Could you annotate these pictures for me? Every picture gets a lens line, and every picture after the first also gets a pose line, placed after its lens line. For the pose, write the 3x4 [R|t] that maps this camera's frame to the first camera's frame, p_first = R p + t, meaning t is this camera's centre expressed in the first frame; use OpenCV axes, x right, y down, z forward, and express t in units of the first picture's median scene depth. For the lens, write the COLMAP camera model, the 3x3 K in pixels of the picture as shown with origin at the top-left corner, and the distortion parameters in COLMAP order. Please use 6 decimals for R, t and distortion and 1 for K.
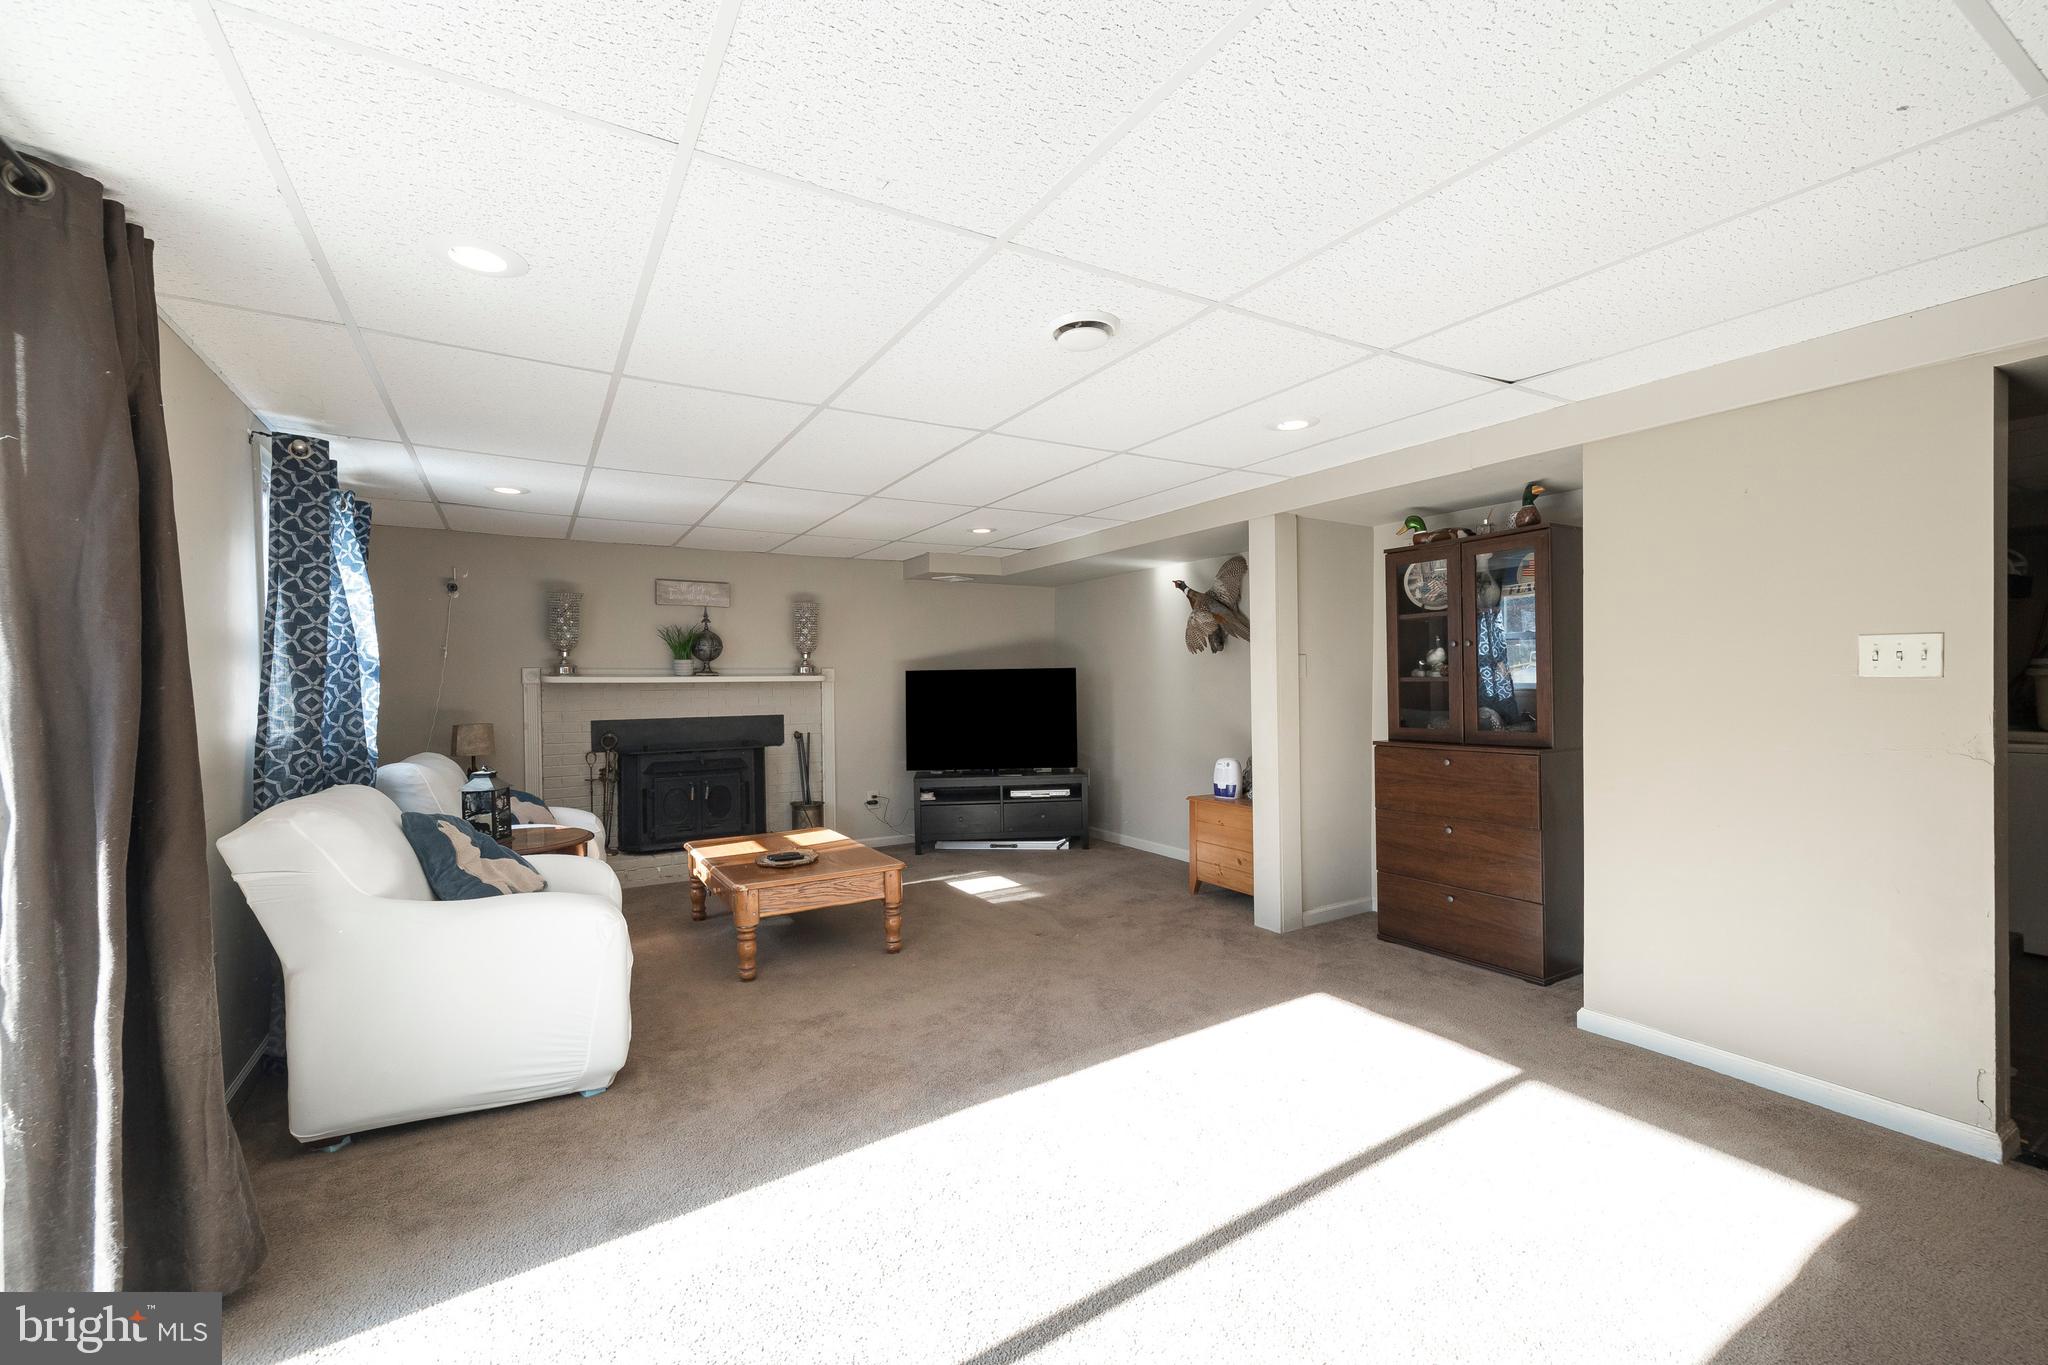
lens RADIAL K [[859.4, 0, 1032.8], [0, 859.4, 683.7], [0, 0, 1]] dist [-0.002609, -0.000088]
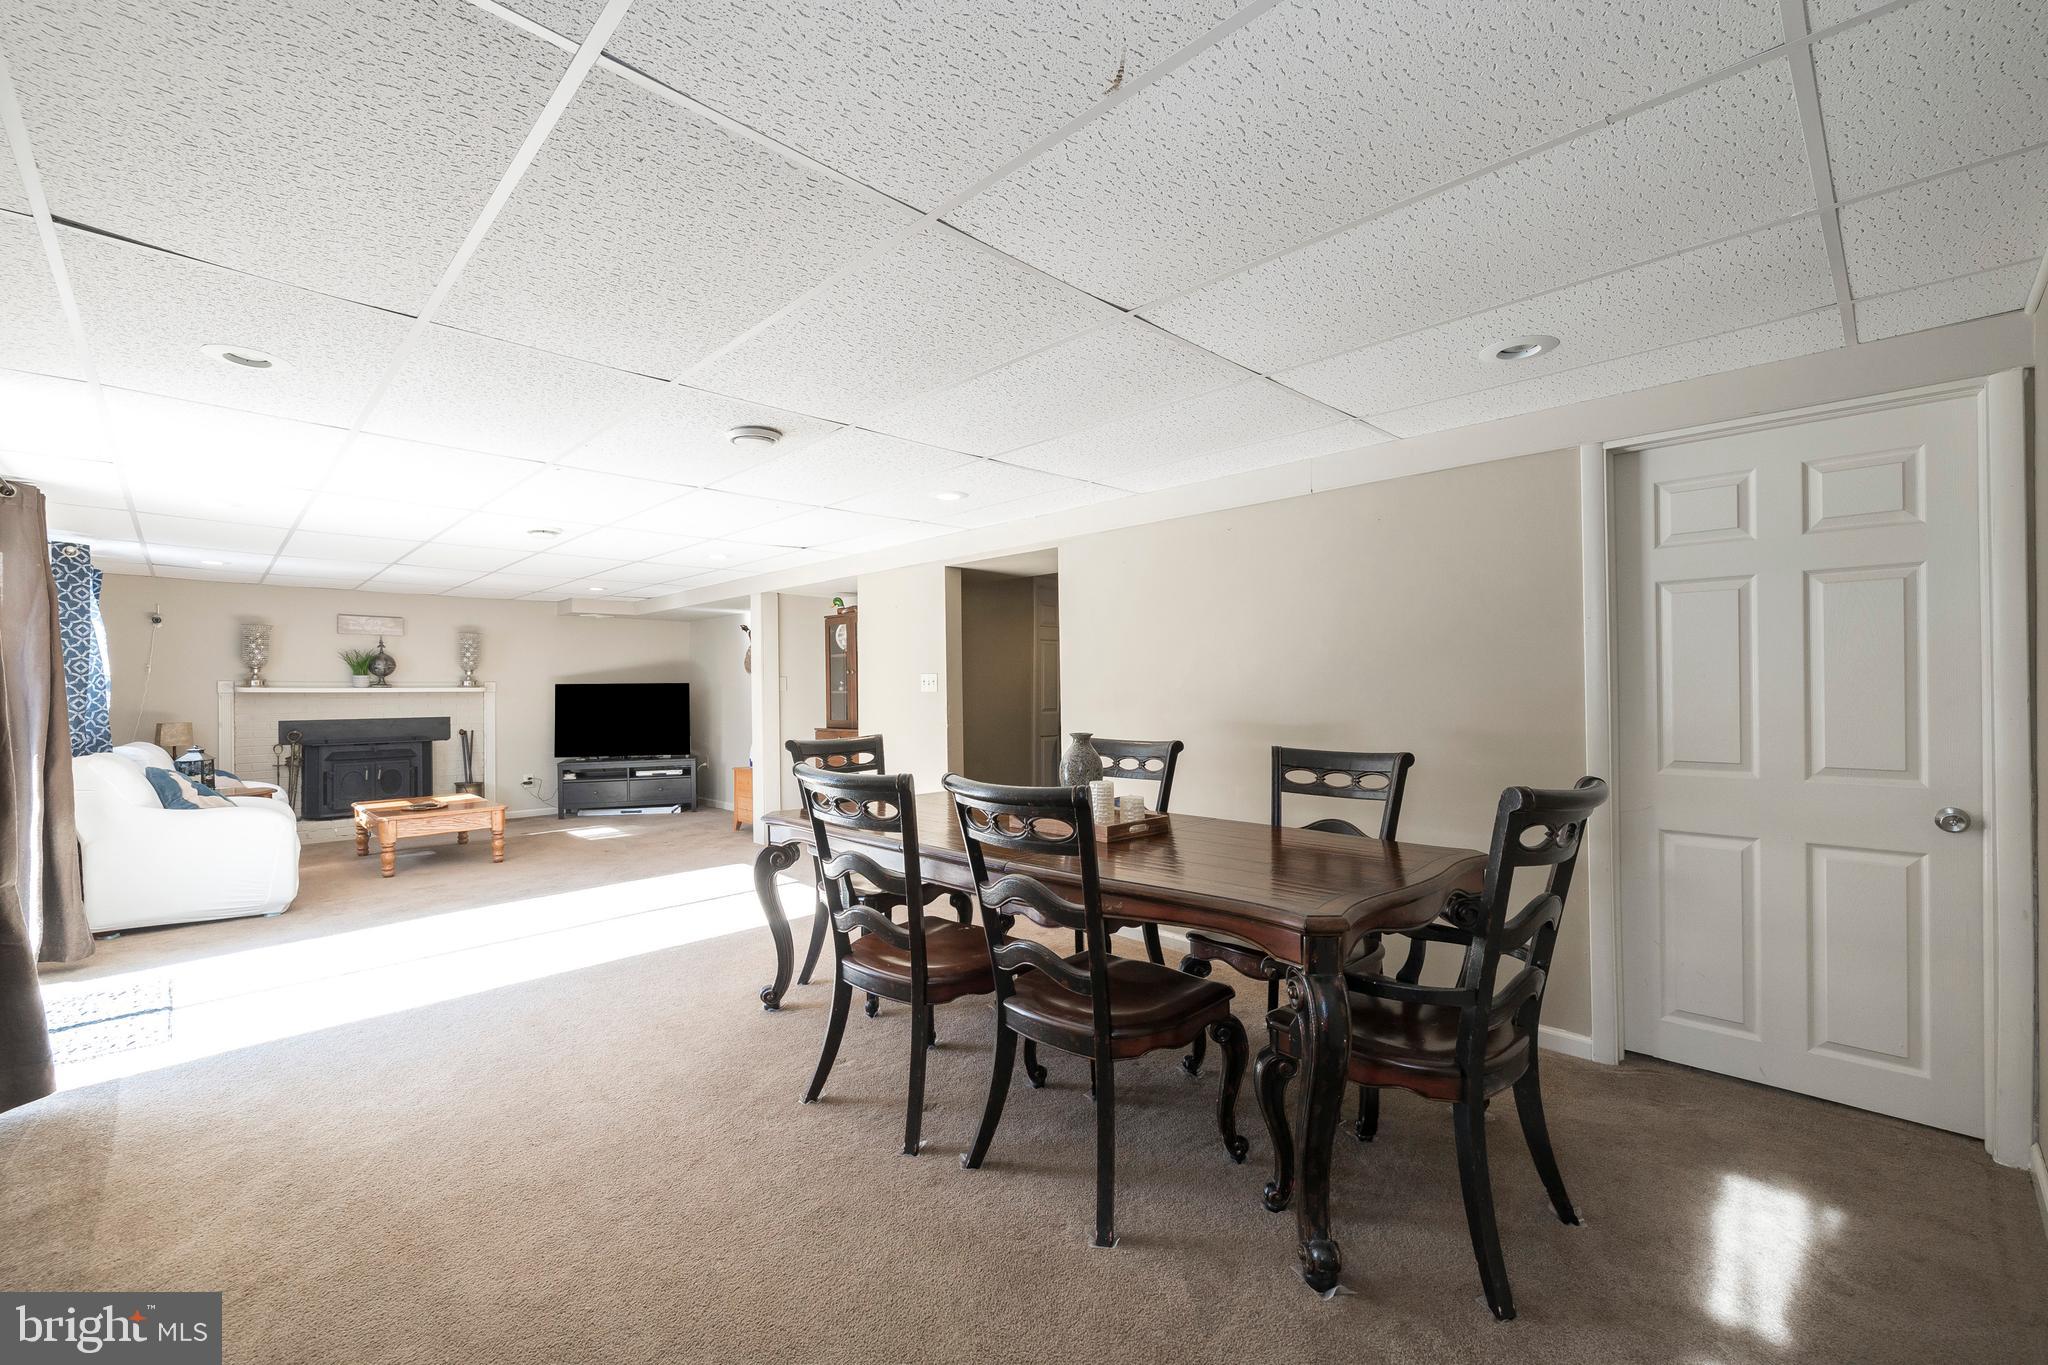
lens RADIAL K [[859.4, 0, 1032.8], [0, 859.4, 683.7], [0, 0, 1]] dist [-0.002609, -0.000088]
pose [[0.971378, 0.005733, 0.237470, 0.303954], [-0.002730, 0.999912, -0.012973, -0.000404], [-0.237524, 0.011953, 0.971308, -0.566992]]
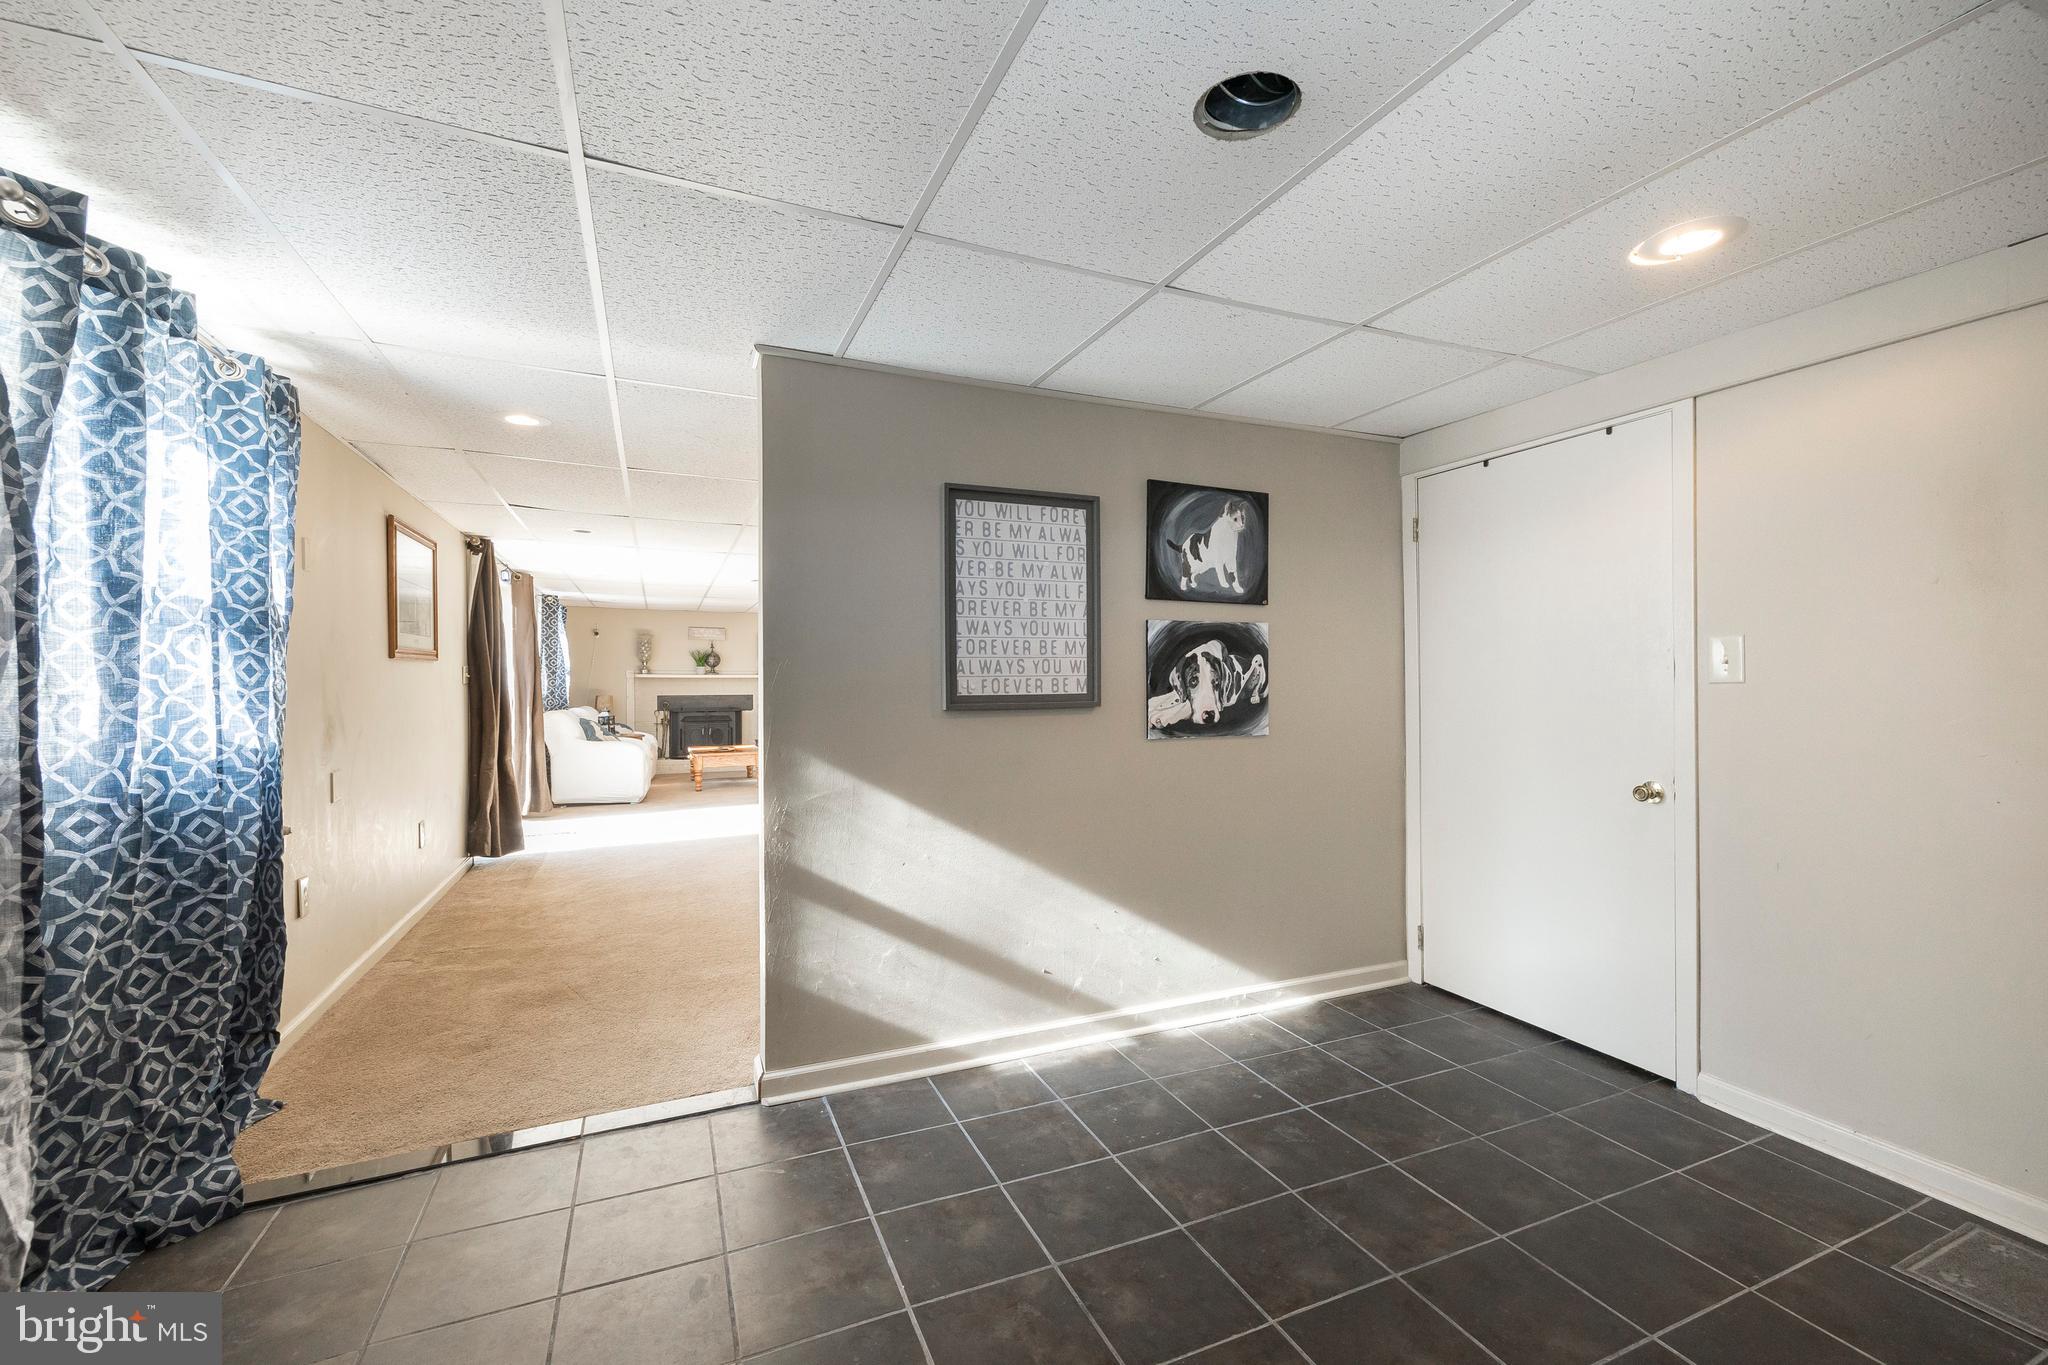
lens RADIAL K [[843.2, 0, 1024.0], [0, 843.2, 682.5], [0, 0, 1]] dist [-0.019233, -0.000027]
pose [[0.991784, 0.012660, -0.127296, 0.639623], [-0.012817, 0.999918, -0.000414, 0.001142], [0.127280, 0.002042, 0.991865, -0.928603]]
